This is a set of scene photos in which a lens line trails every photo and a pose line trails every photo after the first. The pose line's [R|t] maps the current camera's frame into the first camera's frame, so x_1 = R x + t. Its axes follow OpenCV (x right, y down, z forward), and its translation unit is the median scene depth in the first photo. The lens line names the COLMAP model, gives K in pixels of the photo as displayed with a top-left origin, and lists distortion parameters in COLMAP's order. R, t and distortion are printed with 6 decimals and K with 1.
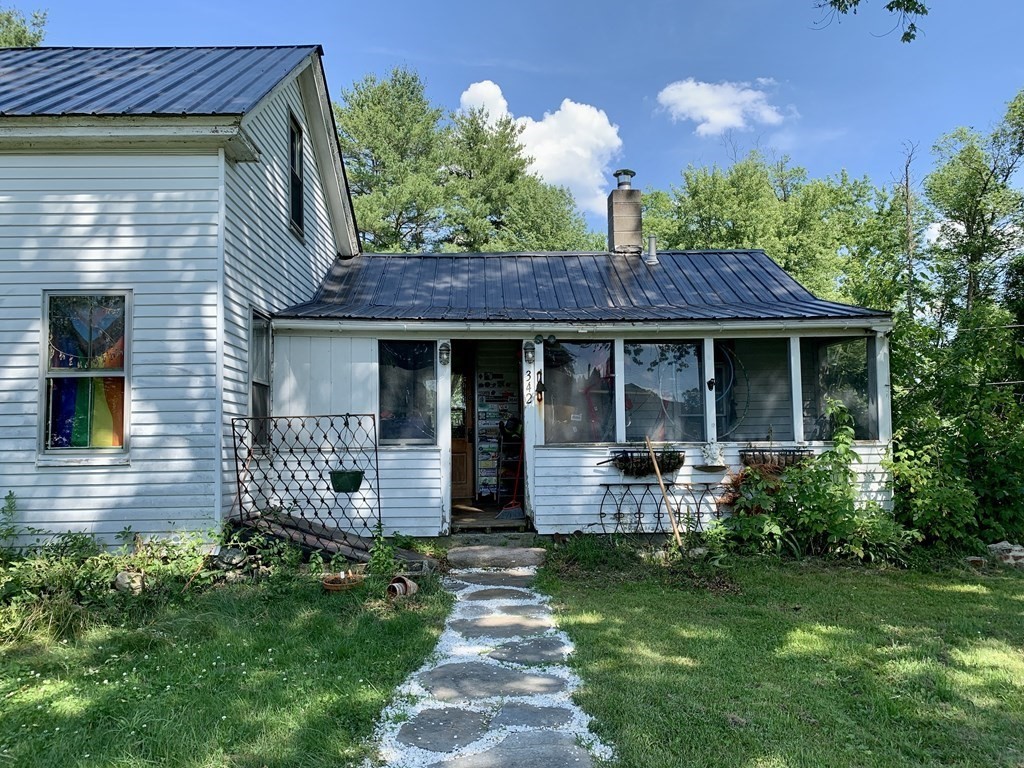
lens RADIAL K [[807.8, 0, 515.5], [0, 807.8, 384.9], [0, 0, 1]] dist [0.074625, -0.099804]
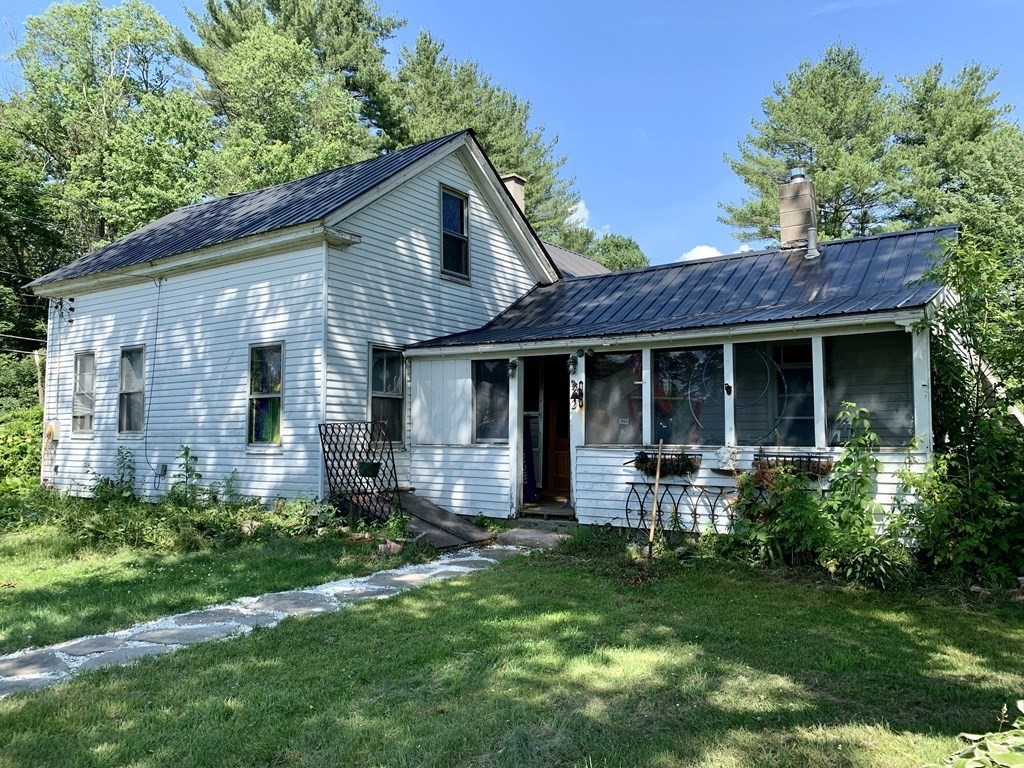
lens RADIAL K [[807.8, 0, 515.5], [0, 807.8, 384.9], [0, 0, 1]] dist [0.074625, -0.099804]
pose [[0.792042, -0.026751, -0.609880, 0.656148], [0.032448, 0.999472, -0.001699, -0.013003], [0.609603, -0.018444, 0.792492, 0.036721]]
